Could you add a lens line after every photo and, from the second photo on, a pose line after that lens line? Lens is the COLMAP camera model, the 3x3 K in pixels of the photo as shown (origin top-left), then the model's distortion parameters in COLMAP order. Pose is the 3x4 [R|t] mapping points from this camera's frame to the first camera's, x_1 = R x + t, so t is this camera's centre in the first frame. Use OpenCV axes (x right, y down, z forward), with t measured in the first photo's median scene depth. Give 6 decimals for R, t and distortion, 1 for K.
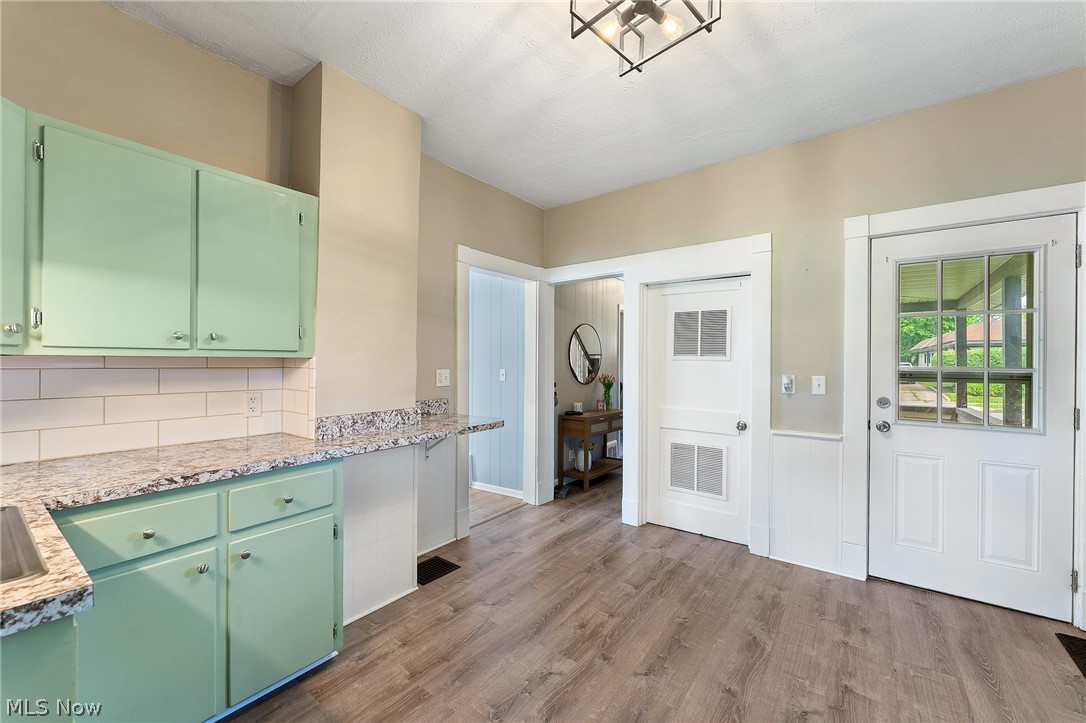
lens RADIAL K [[439.7, 0, 543.9], [0, 439.7, 364.0], [0, 0, 1]] dist [-0.000286, -0.000230]
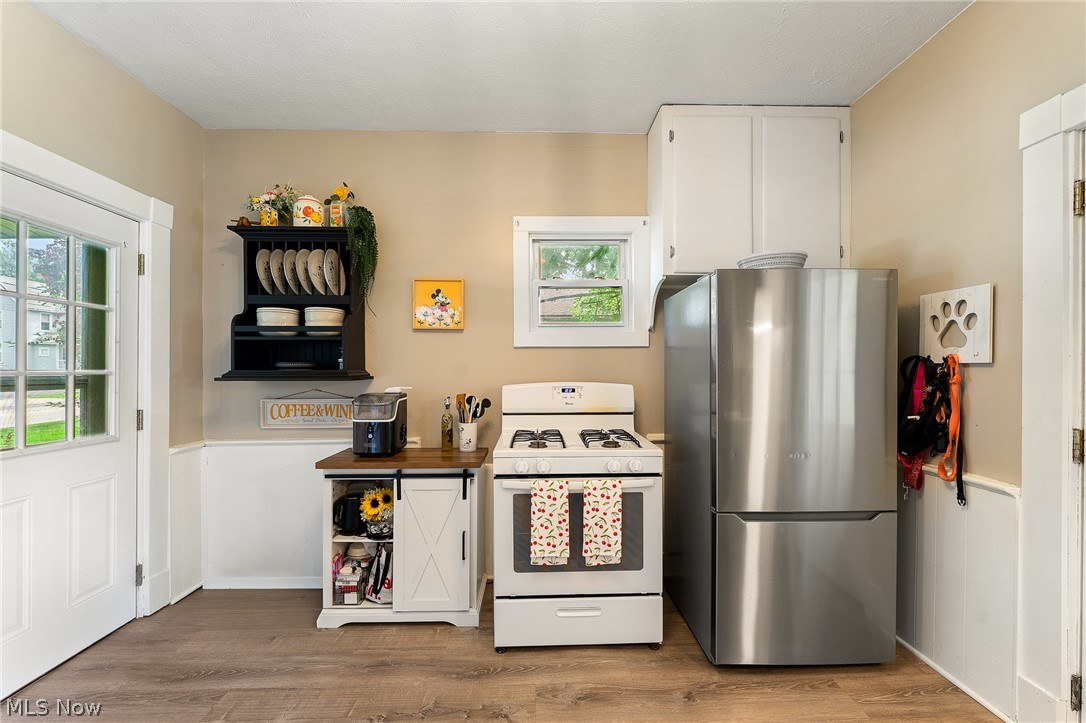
lens RADIAL K [[439.7, 0, 543.9], [0, 439.7, 364.0], [0, 0, 1]] dist [-0.000286, -0.000230]
pose [[-0.611703, 0.004733, 0.791074, -0.480035], [0.002140, 0.999988, -0.004327, -0.007694], [-0.791085, -0.000954, -0.611706, 1.932675]]
